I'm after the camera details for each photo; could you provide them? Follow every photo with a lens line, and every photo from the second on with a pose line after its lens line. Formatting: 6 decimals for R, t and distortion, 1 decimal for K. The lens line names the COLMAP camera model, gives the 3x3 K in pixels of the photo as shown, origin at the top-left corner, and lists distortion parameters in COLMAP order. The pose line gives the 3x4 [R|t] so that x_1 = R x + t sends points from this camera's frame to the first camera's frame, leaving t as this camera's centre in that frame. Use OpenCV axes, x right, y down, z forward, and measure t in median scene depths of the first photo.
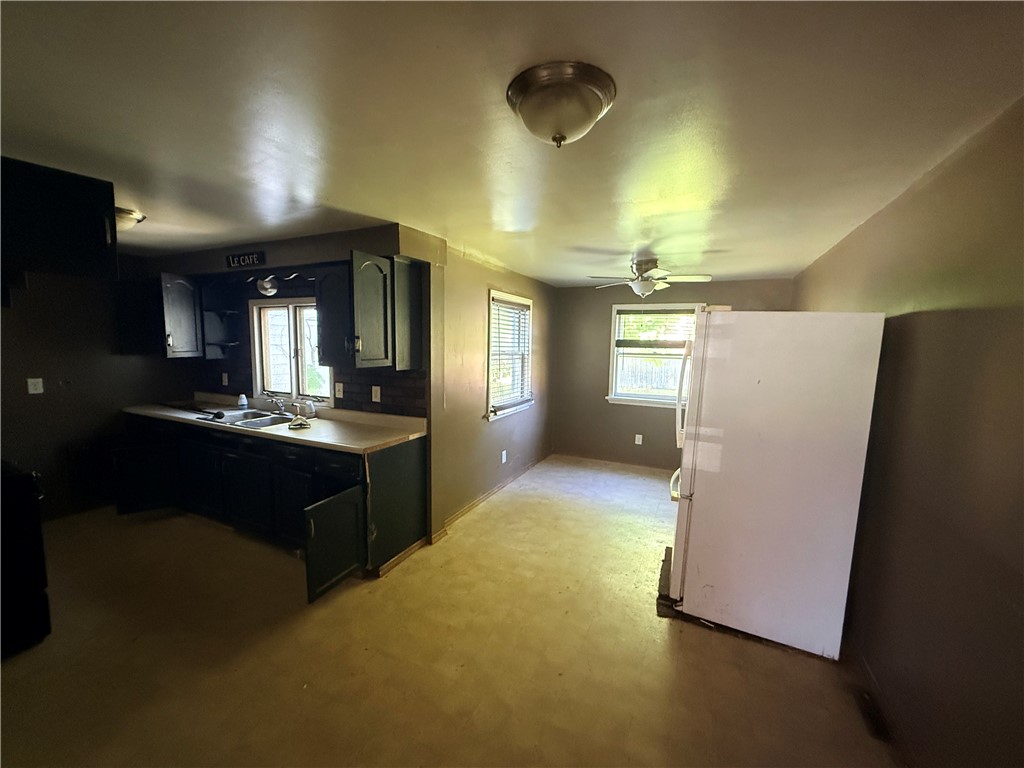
lens RADIAL K [[406.2, 0, 512.0], [0, 406.2, 384.0], [0, 0, 1]] dist [-0.002703, 0.000389]
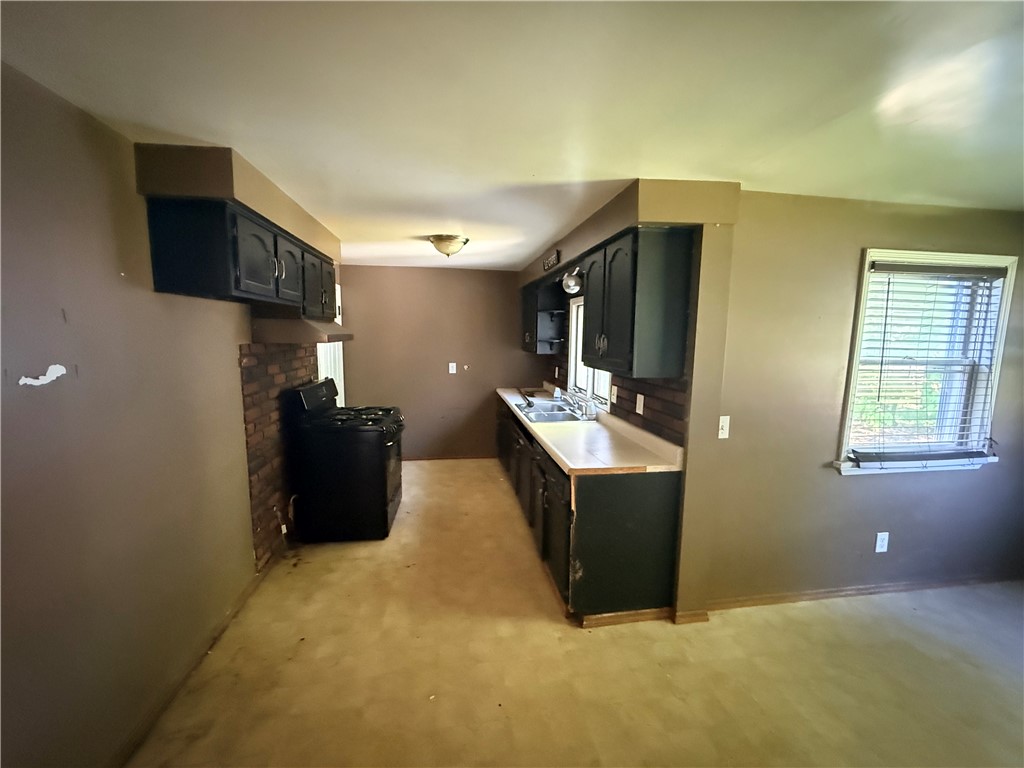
lens RADIAL K [[406.2, 0, 512.0], [0, 406.2, 384.0], [0, 0, 1]] dist [-0.002703, 0.000389]
pose [[0.563638, 0.093343, -0.820731, 0.151388], [-0.087889, 0.994731, 0.052774, -0.029540], [0.821333, 0.042388, 0.568872, 0.272574]]
